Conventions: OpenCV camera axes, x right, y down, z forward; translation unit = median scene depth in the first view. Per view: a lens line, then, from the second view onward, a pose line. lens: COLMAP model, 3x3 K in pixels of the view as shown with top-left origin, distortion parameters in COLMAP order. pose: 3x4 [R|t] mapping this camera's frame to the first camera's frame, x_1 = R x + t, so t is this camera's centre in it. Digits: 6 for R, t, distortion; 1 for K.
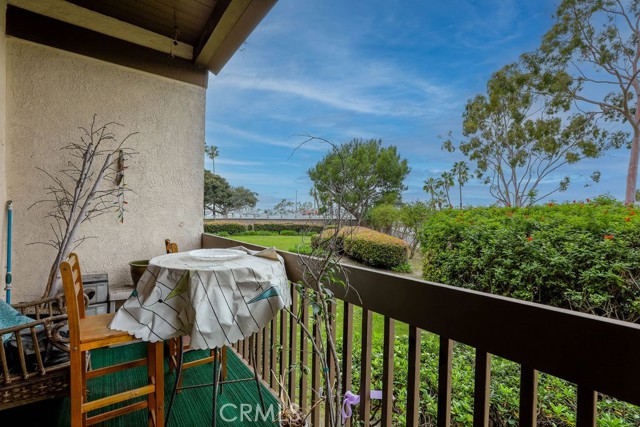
lens RADIAL K [[291.9, 0, 323.1], [0, 291.9, 216.4], [0, 0, 1]] dist [-0.033413, 0.000649]
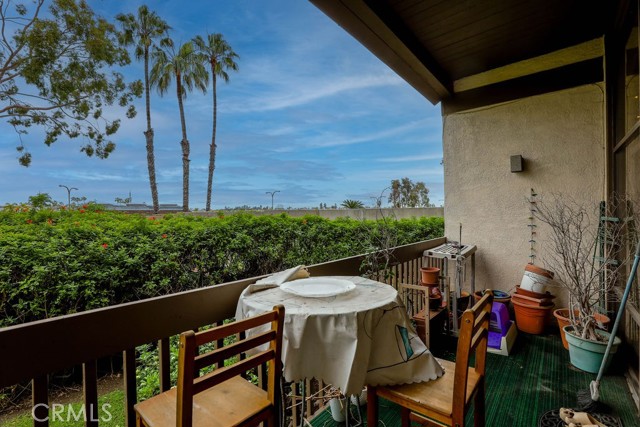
lens RADIAL K [[291.9, 0, 323.1], [0, 291.9, 216.4], [0, 0, 1]] dist [-0.033413, 0.000649]
pose [[-0.240611, -0.018158, 0.970452, -0.472524], [0.015804, 0.999619, 0.022622, -0.038824], [-0.970493, 0.020780, -0.240233, 0.497653]]
